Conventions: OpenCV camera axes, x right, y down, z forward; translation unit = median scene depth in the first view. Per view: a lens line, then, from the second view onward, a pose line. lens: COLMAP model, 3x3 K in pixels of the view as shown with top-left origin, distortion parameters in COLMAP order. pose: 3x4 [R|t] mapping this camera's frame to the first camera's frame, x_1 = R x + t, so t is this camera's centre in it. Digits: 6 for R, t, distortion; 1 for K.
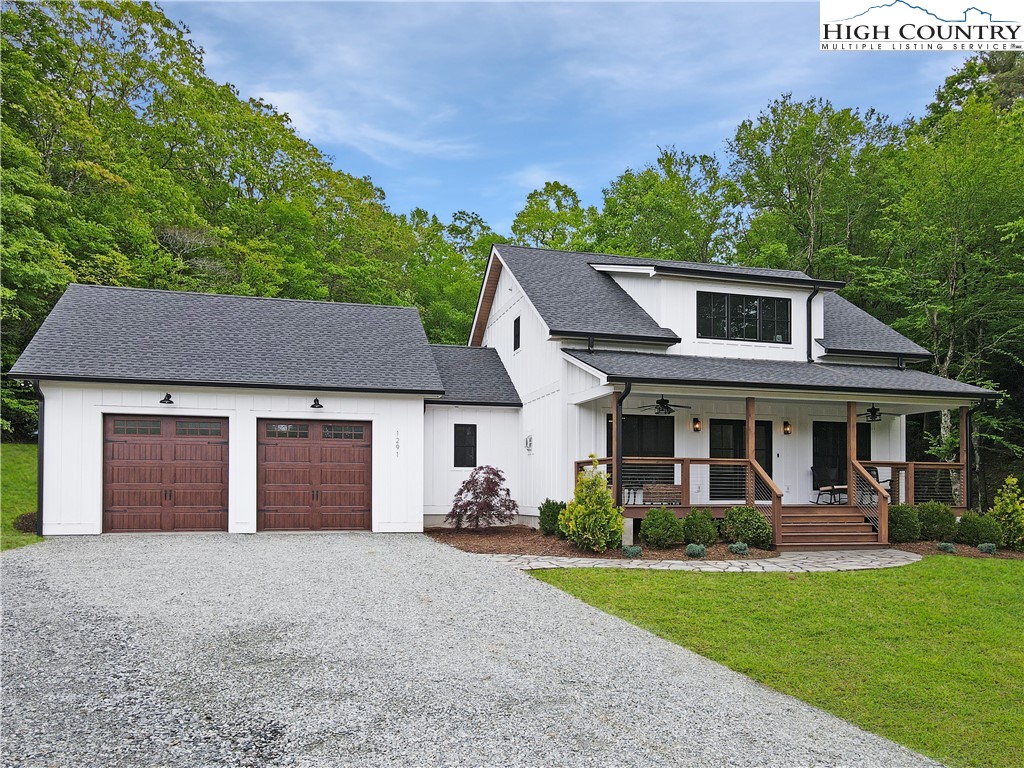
lens RADIAL K [[759.9, 0, 459.6], [0, 759.9, 481.8], [0, 0, 1]] dist [-0.001996, 0.019050]
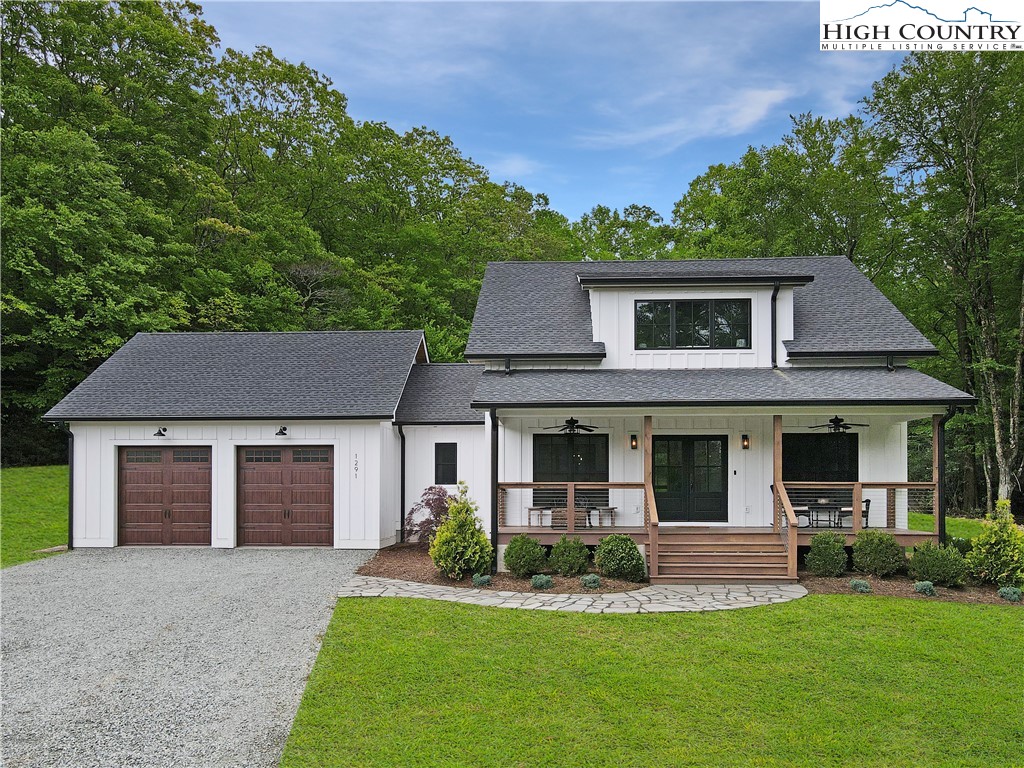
lens RADIAL K [[759.9, 0, 544.9], [0, 759.9, 471.9], [0, 0, 1]] dist [-0.001996, 0.019050]
pose [[0.948817, -0.008774, -0.315704, 0.499502], [0.010893, 0.999928, 0.004948, -0.043463], [0.315638, -0.008134, 0.948845, 0.068495]]
